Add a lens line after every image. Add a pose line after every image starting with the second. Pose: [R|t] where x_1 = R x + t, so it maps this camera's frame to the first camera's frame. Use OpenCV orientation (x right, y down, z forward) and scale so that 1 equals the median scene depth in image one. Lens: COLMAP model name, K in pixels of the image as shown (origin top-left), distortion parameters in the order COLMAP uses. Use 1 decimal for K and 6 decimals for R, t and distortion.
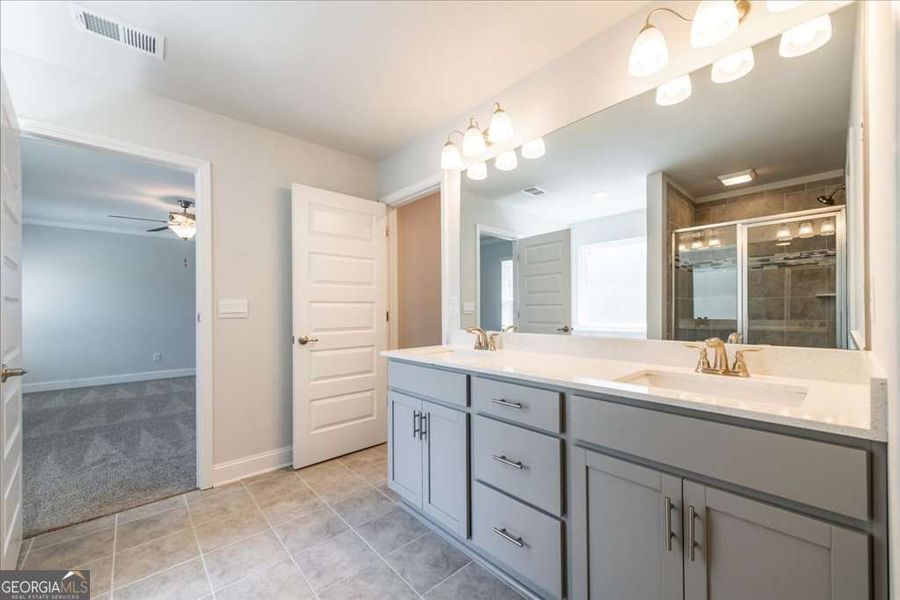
lens RADIAL K [[363.6, 0, 468.8], [0, 363.6, 303.5], [0, 0, 1]] dist [0.000464, -0.000006]
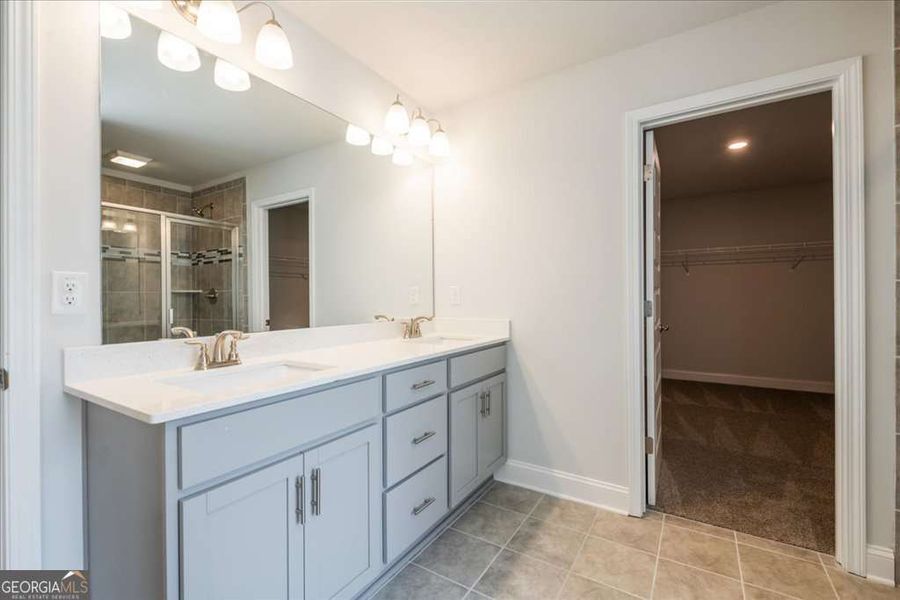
lens RADIAL K [[363.6, 0, 468.8], [0, 363.6, 303.5], [0, 0, 1]] dist [0.000464, -0.000006]
pose [[-0.264871, 0.004630, 0.964273, -0.486136], [-0.005828, 0.999963, -0.006402, 0.019698], [-0.964266, -0.007315, -0.264834, 0.577217]]
